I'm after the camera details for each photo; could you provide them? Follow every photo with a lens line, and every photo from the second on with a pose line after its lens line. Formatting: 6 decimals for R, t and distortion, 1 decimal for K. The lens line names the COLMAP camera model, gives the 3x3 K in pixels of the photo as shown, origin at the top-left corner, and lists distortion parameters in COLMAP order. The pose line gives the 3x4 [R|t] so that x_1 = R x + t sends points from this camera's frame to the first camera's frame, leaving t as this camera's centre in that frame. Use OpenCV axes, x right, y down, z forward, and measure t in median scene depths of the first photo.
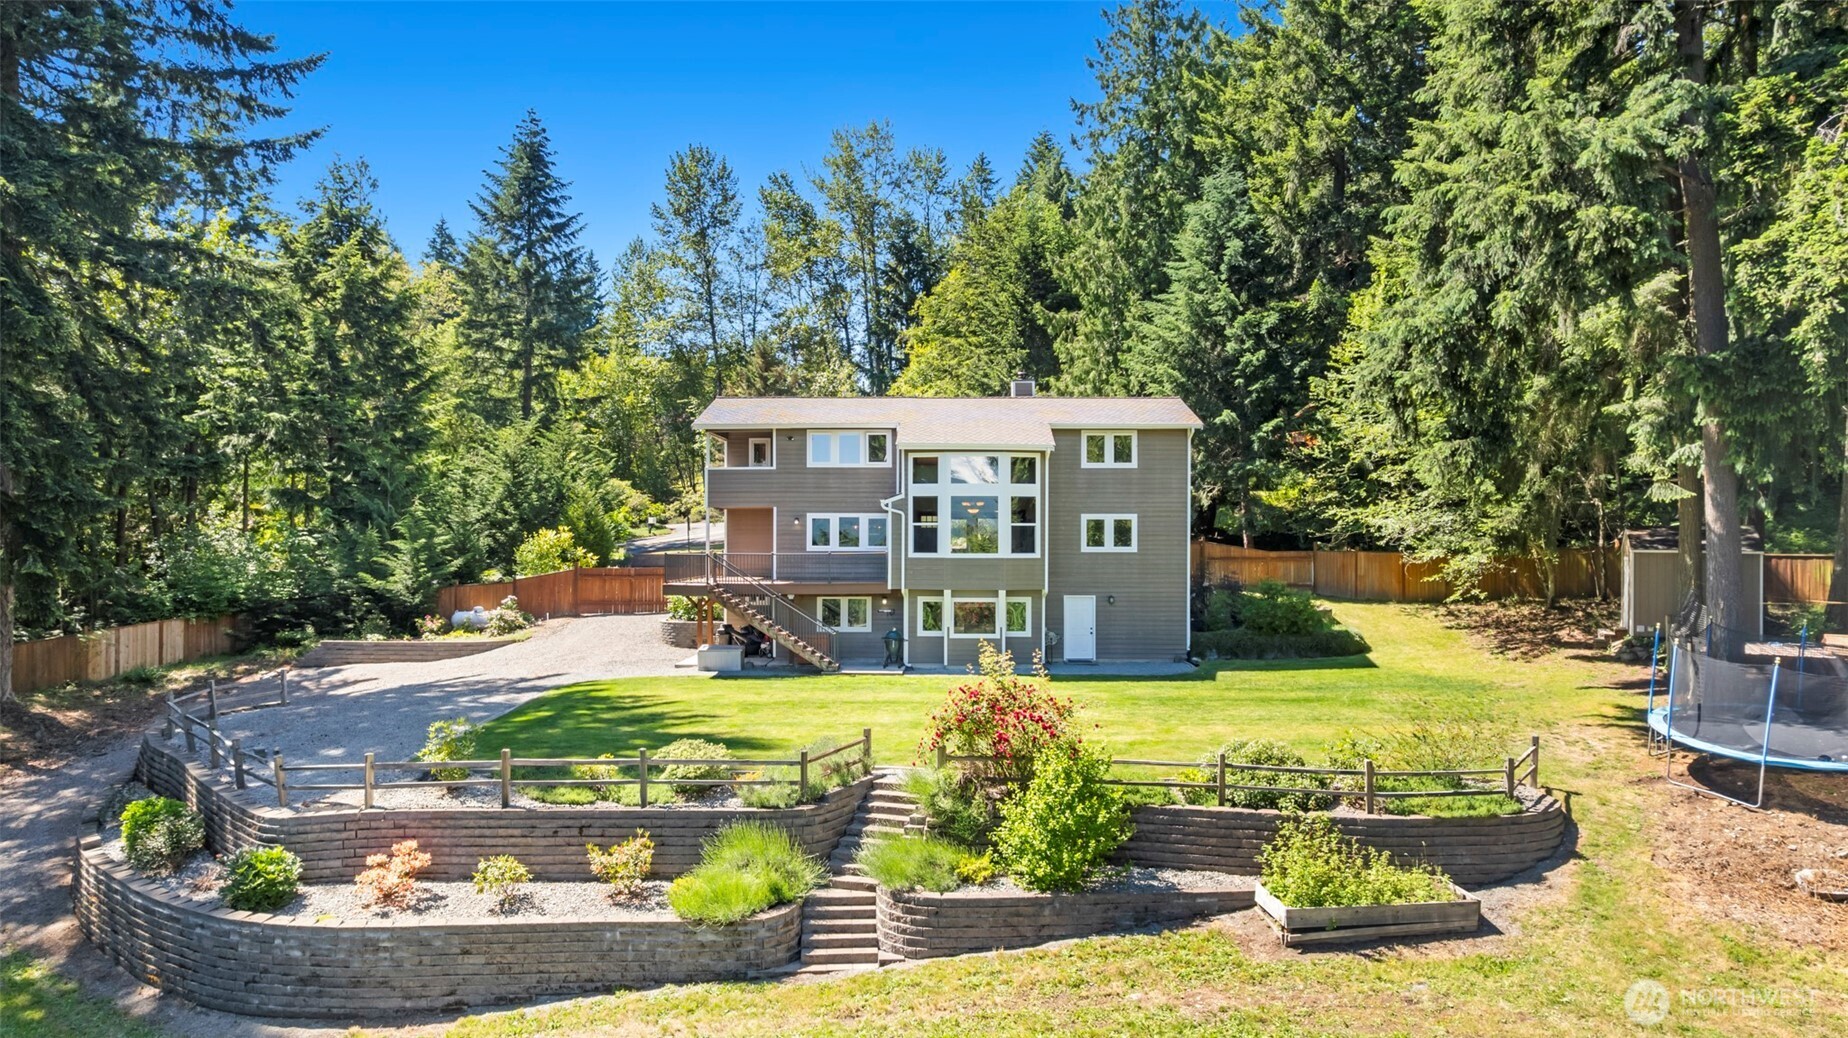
lens RADIAL K [[1179.5, 0, 936.0], [0, 1179.5, 530.2], [0, 0, 1]] dist [-0.083339, 0.075440]
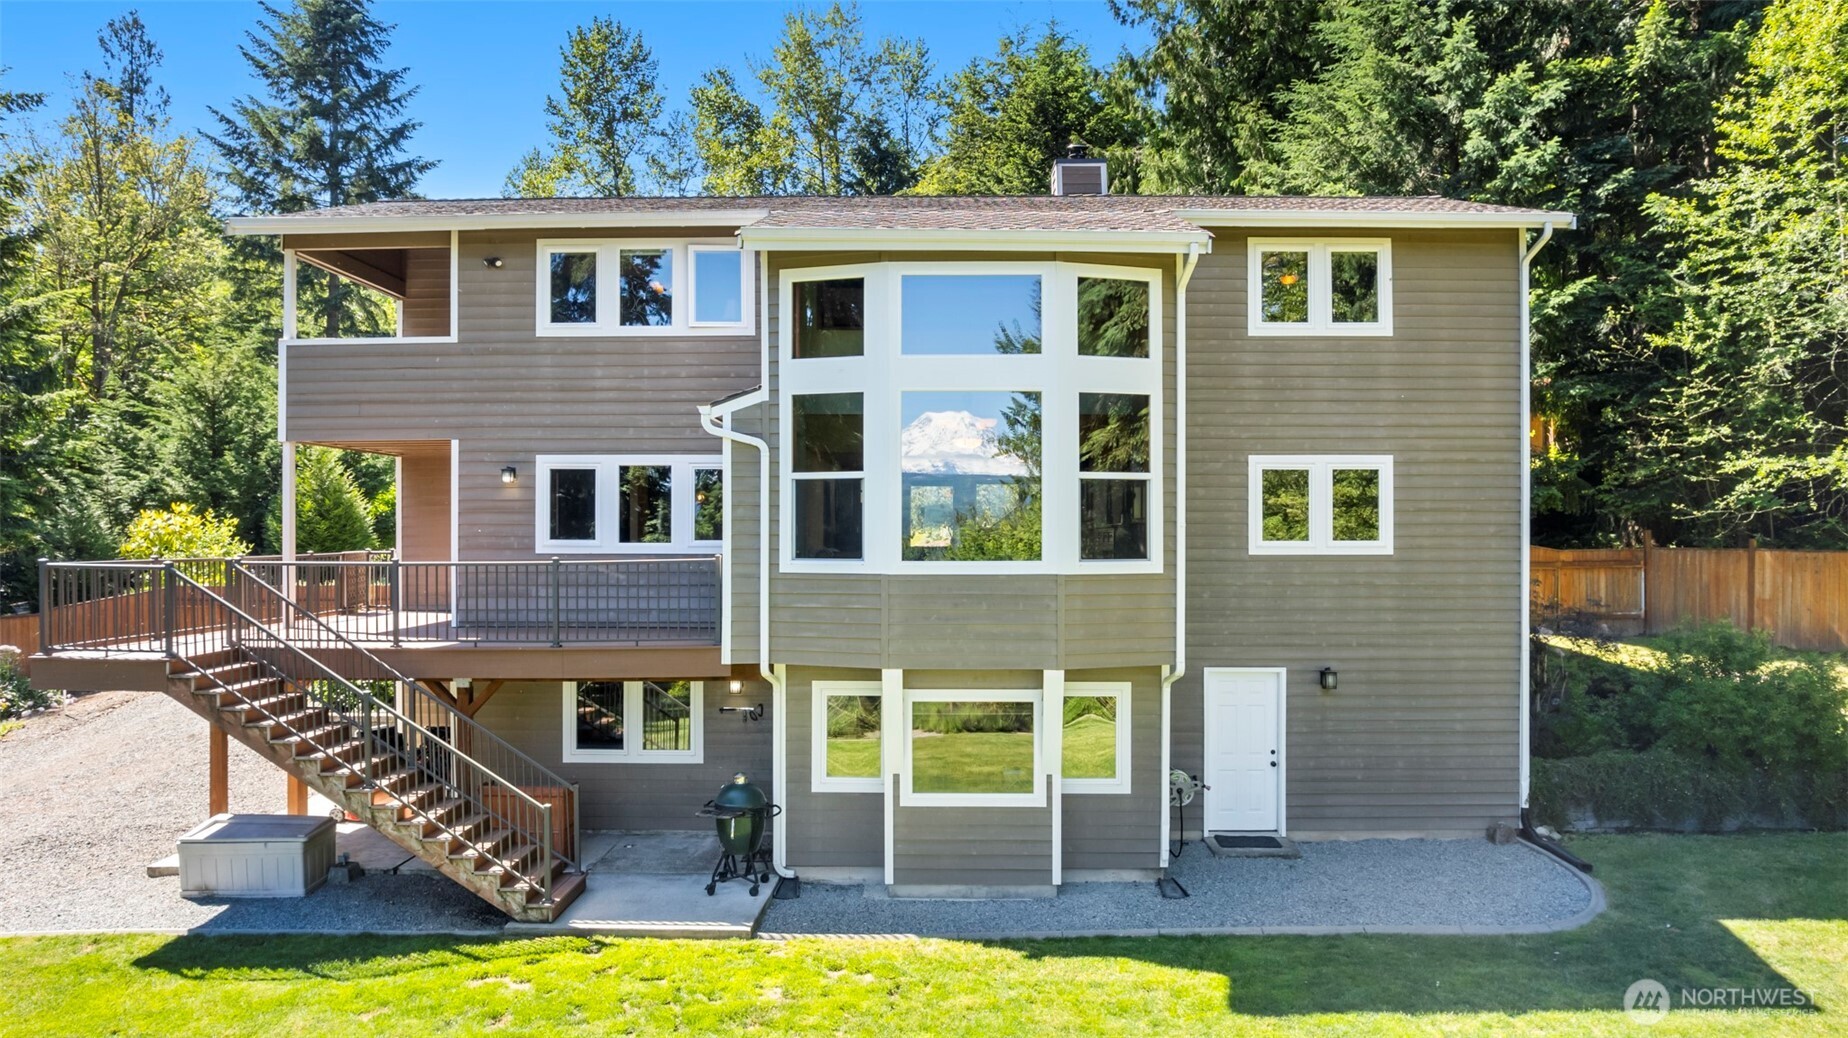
lens RADIAL K [[1179.5, 0, 936.0], [0, 1179.5, 530.2], [0, 0, 1]] dist [-0.083339, 0.075440]
pose [[0.999968, -0.002525, 0.007586, 0.018556], [0.002488, 0.999985, 0.004932, 0.008535], [-0.007599, -0.004913, 0.999959, 0.619710]]
